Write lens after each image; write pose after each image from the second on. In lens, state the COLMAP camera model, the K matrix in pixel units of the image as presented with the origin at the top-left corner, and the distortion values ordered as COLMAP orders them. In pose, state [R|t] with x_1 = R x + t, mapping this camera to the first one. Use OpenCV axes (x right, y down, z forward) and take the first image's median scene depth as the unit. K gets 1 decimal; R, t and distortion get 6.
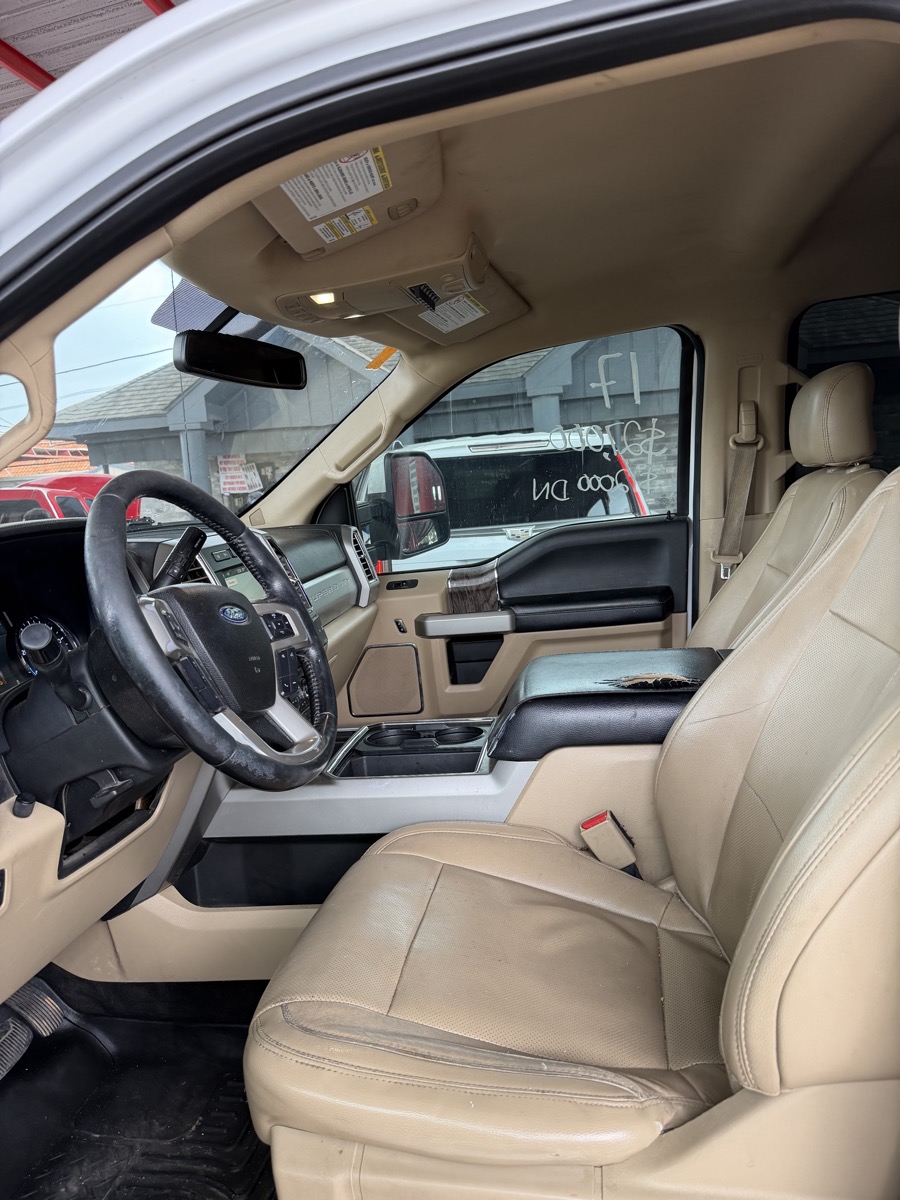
lens RADIAL K [[809.2, 0, 450.0], [0, 809.2, 600.0], [0, 0, 1]] dist [0.150585, -0.226672]
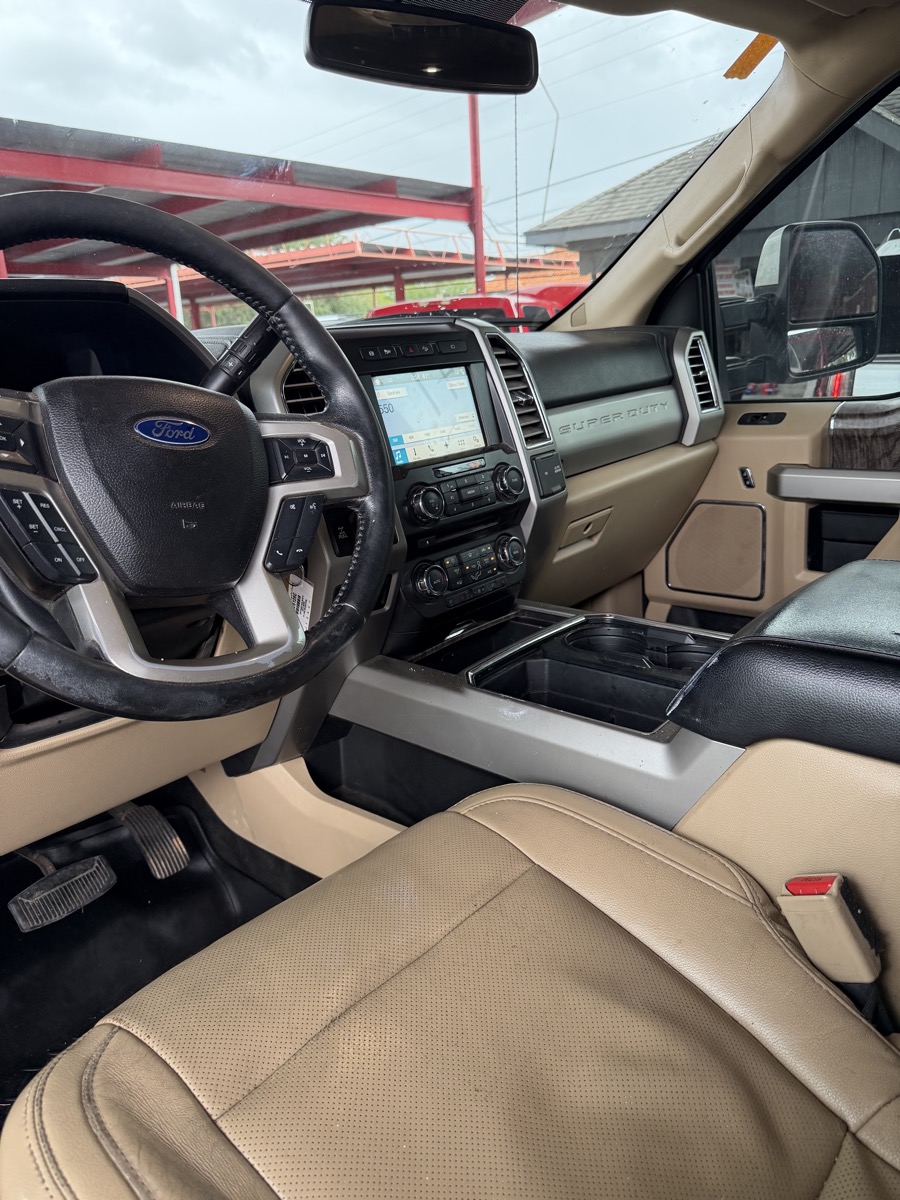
lens RADIAL K [[853.0, 0, 450.0], [0, 853.0, 600.0], [0, 0, 1]] dist [-0.001854, -0.010831]
pose [[0.847924, 0.186044, -0.496400, 0.112914], [-0.082558, 0.971313, 0.223015, -0.009089], [0.523650, -0.148118, 0.838959, 0.223796]]
